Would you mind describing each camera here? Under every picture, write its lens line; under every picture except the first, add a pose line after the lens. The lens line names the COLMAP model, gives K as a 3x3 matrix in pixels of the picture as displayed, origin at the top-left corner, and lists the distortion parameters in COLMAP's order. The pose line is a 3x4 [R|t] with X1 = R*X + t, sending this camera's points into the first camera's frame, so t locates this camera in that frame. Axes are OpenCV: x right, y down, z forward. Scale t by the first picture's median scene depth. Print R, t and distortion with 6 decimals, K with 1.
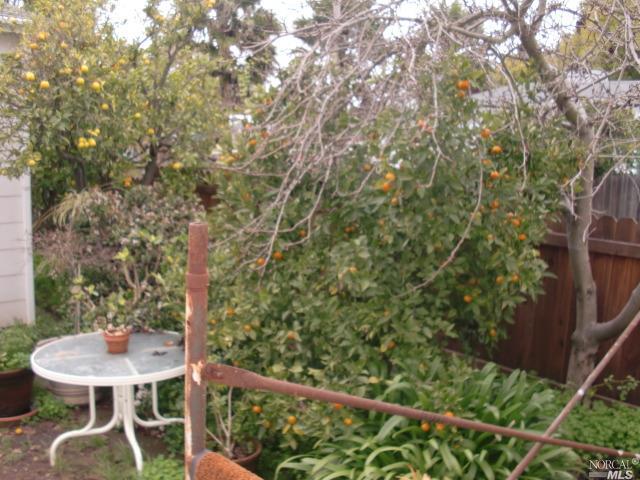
lens RADIAL K [[675.2, 0, 317.1], [0, 675.2, 247.5], [0, 0, 1]] dist [-0.194735, 0.180231]
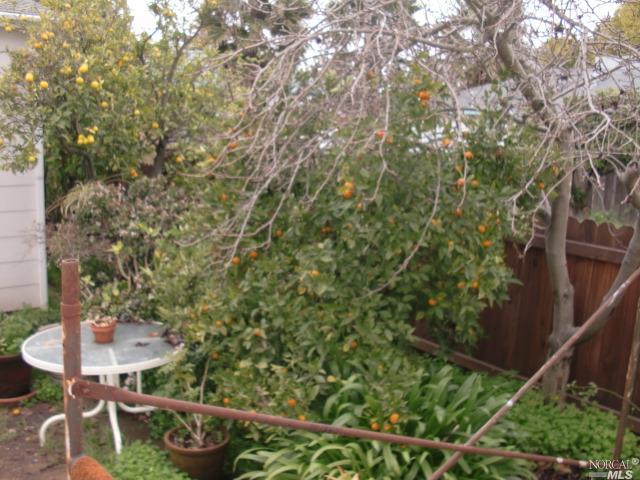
lens RADIAL K [[675.2, 0, 317.1], [0, 675.2, 247.5], [0, 0, 1]] dist [-0.194735, 0.180231]
pose [[0.998140, 0.021769, -0.056944, 0.104814], [-0.020106, 0.999359, 0.029614, -0.033801], [0.057553, -0.028414, 0.997938, -0.036292]]
